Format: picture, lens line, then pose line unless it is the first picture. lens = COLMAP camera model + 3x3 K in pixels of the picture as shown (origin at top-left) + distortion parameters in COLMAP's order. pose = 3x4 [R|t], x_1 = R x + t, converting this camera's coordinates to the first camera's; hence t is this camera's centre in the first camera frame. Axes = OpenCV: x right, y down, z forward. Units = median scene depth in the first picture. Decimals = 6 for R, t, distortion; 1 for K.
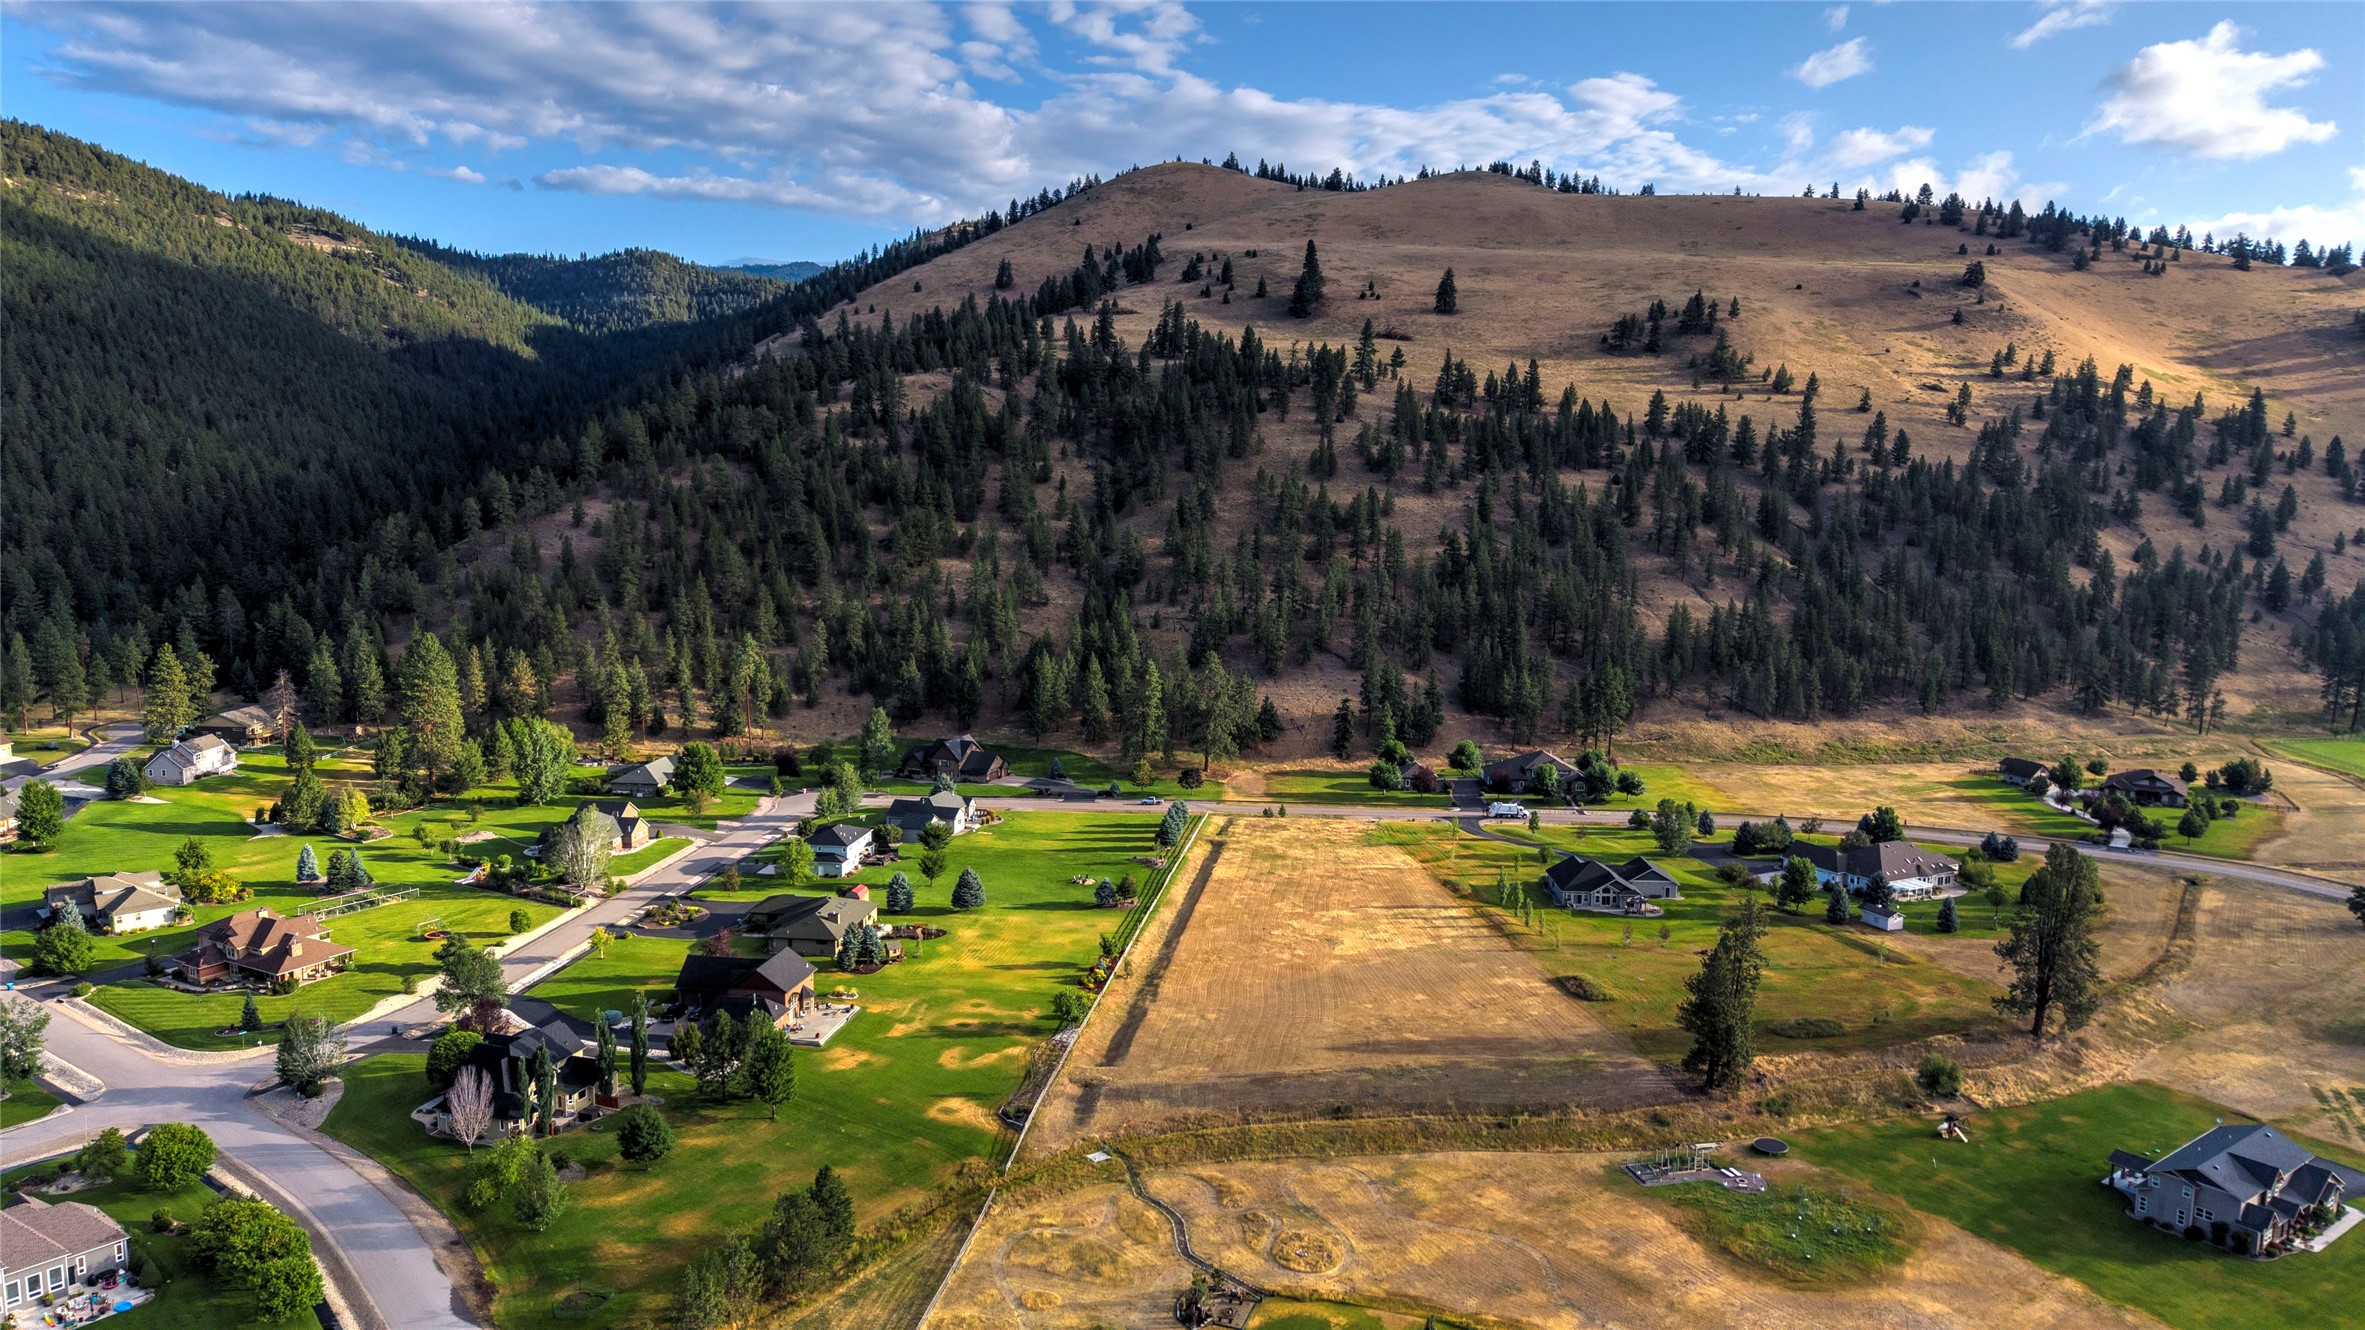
lens RADIAL K [[1620.2, 0, 1182.5], [0, 1620.2, 665.0], [0, 0, 1]] dist [-0.001351, -0.001454]
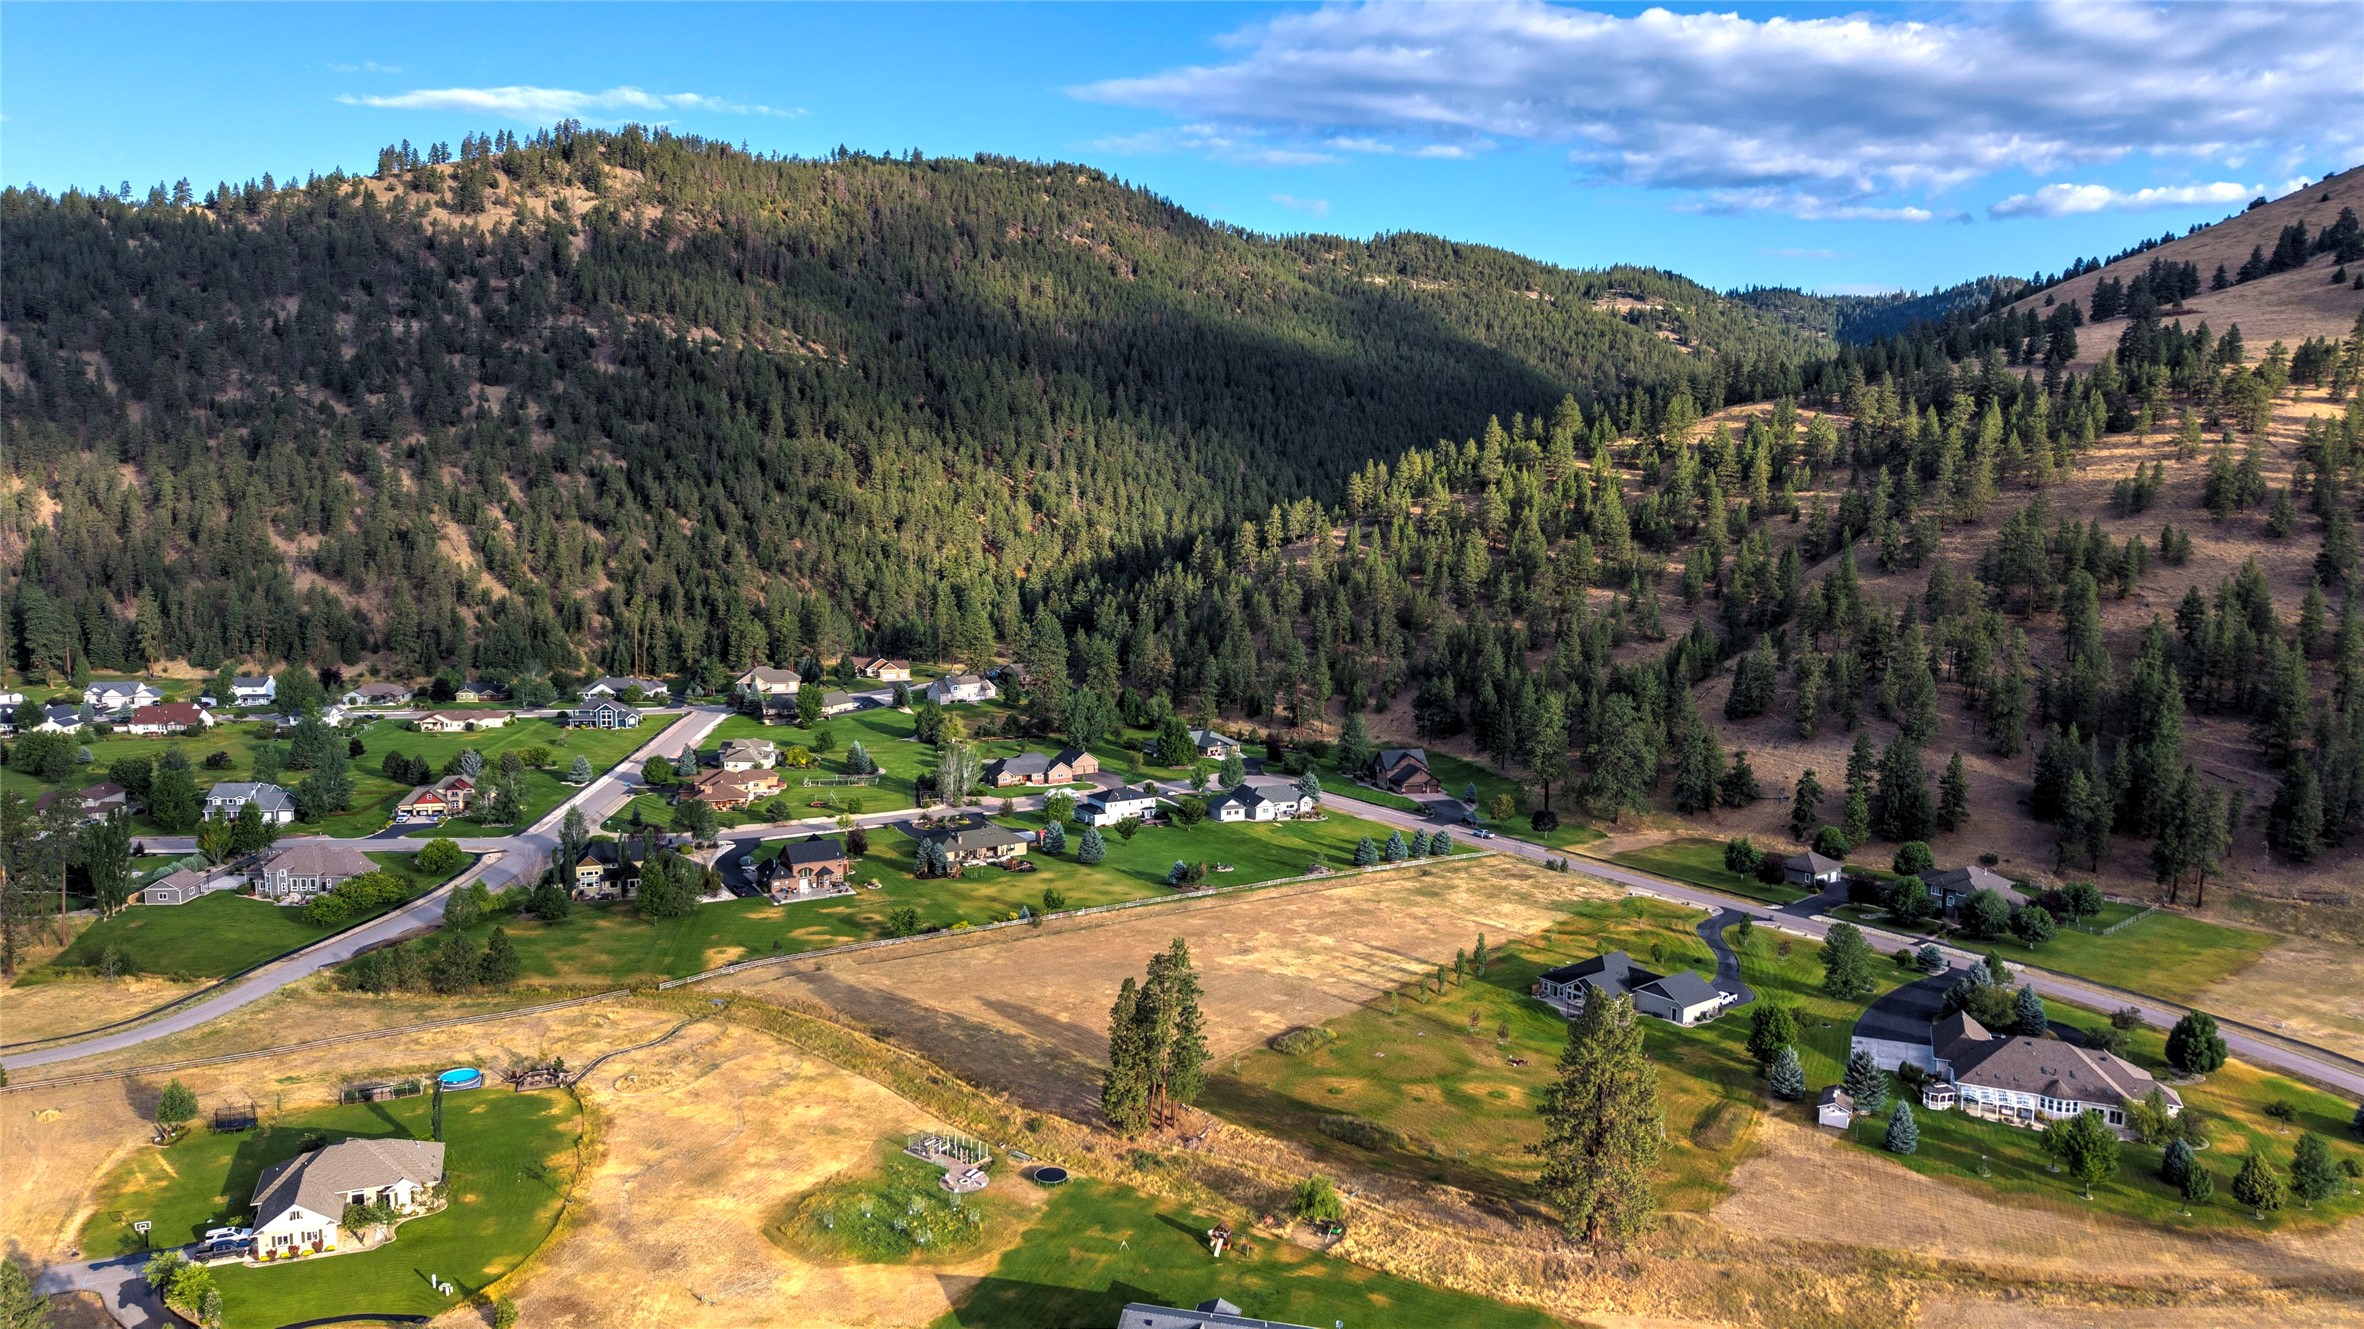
lens RADIAL K [[1632.8, 0, 1191.3], [0, 1632.8, 668.0], [0, 0, 1]] dist [0.018468, -0.005225]
pose [[0.620514, 0.087661, -0.779280, 0.189799], [-0.106530, 0.993943, 0.026982, -0.007493], [0.776926, 0.066274, 0.626095, 0.068766]]
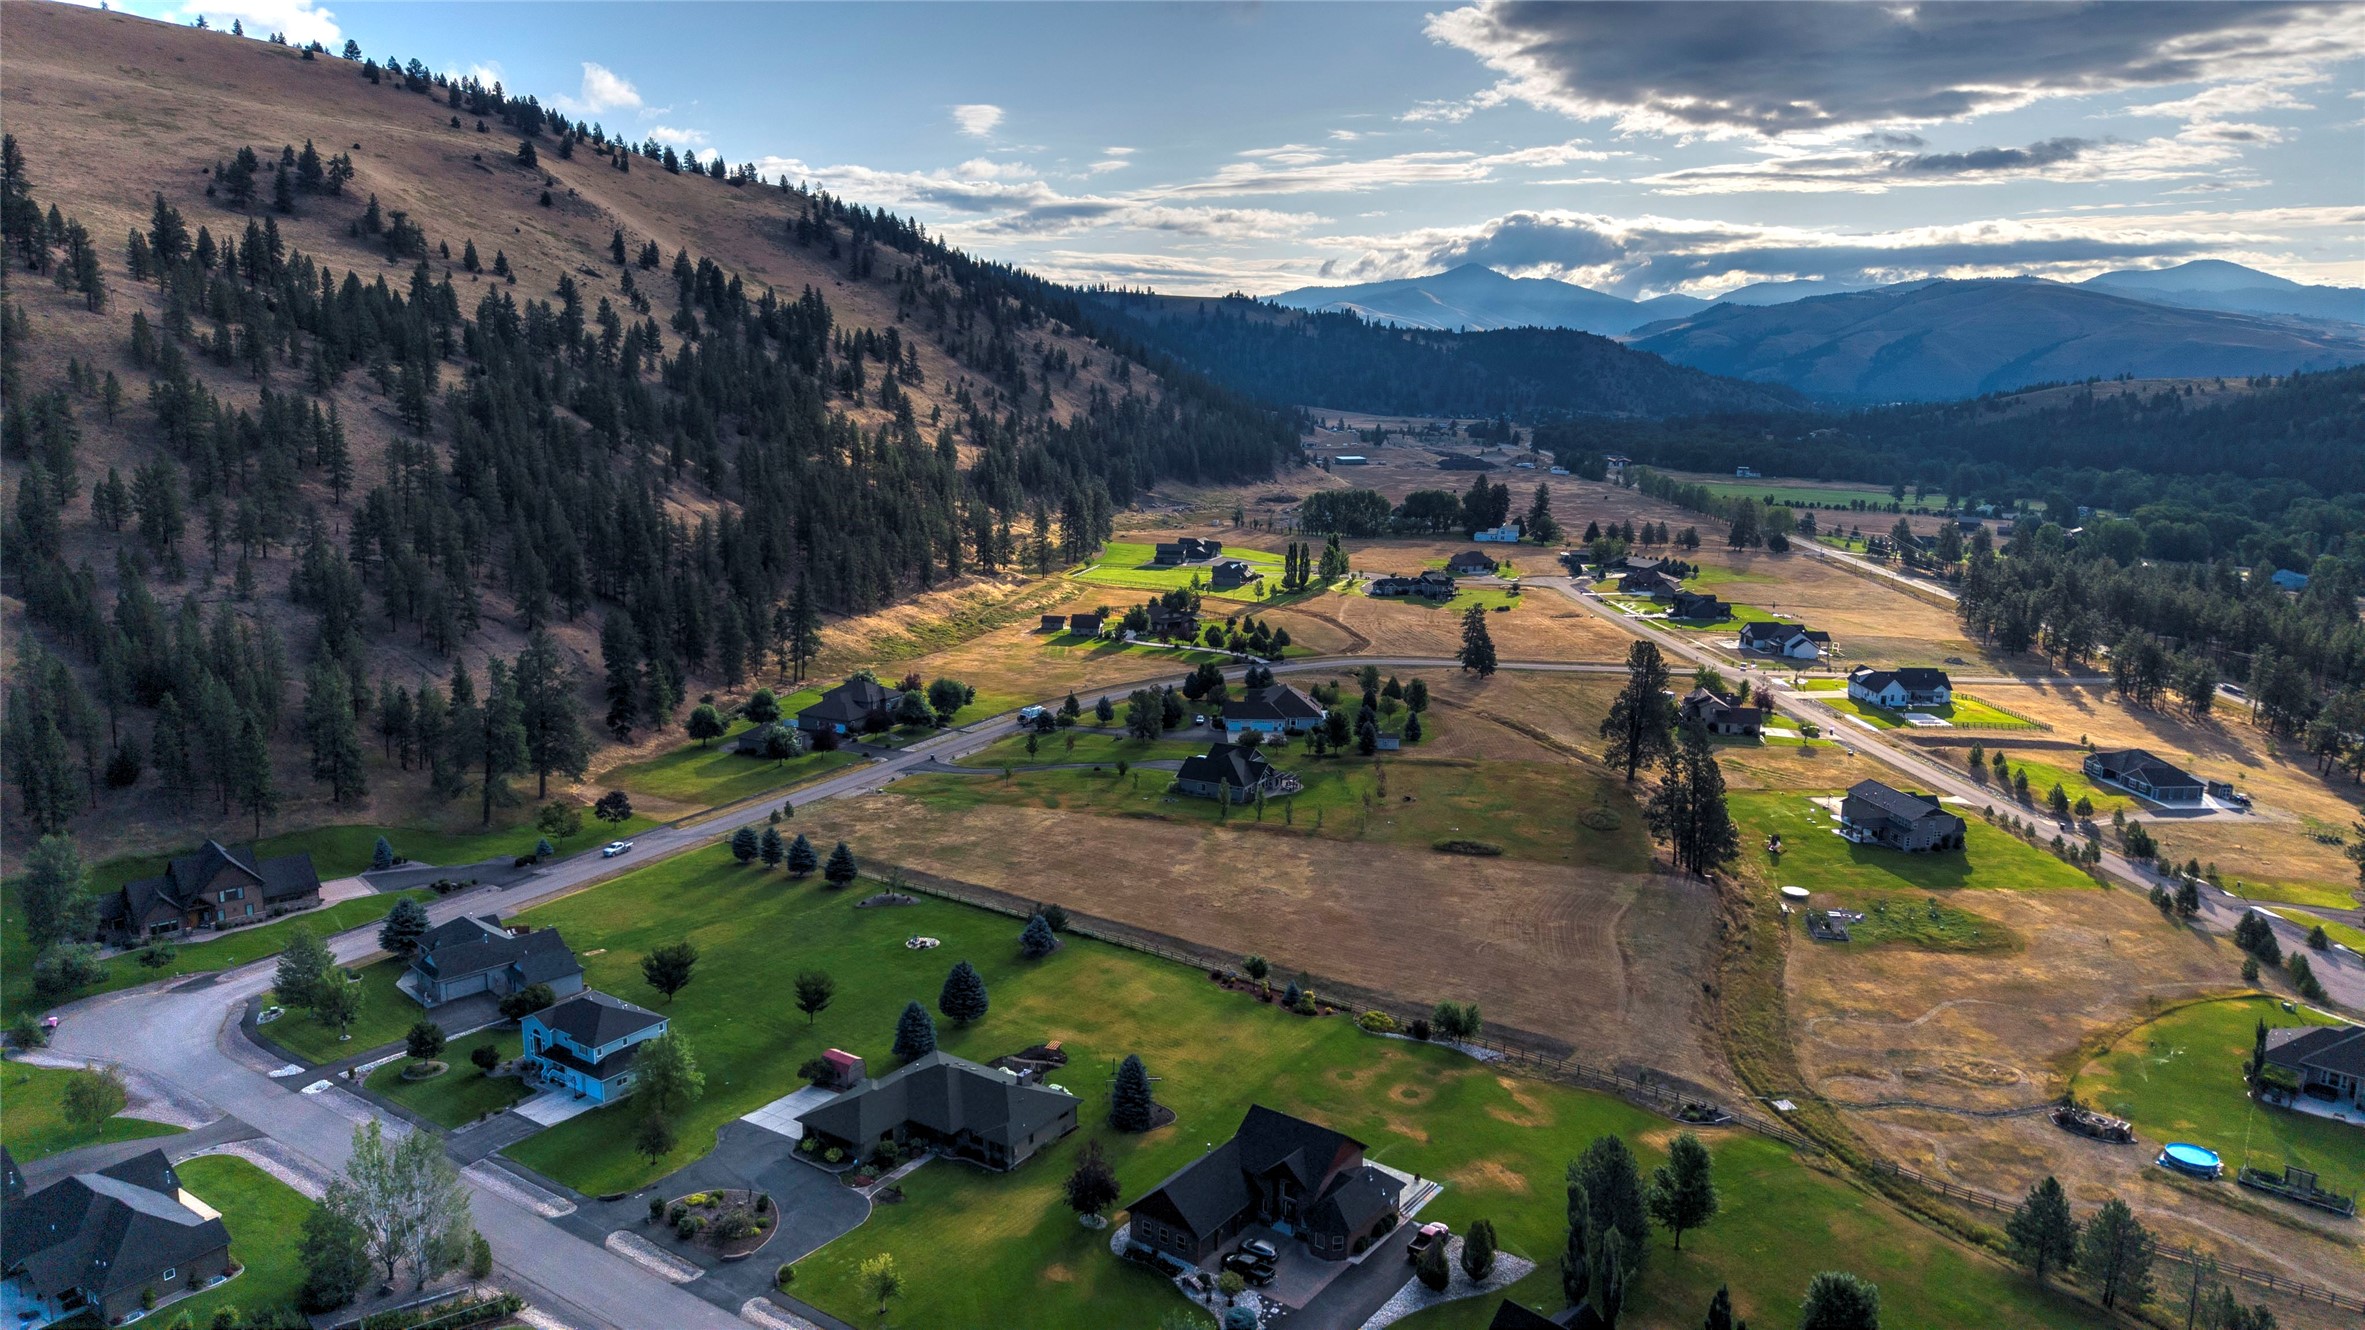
lens RADIAL K [[1620.2, 0, 1182.5], [0, 1620.2, 665.0], [0, 0, 1]] dist [-0.001351, -0.001454]
pose [[0.435342, -0.178974, 0.882295, -0.157705], [0.114885, 0.983071, 0.142730, -0.020224], [-0.892905, 0.039226, 0.448534, 0.138497]]
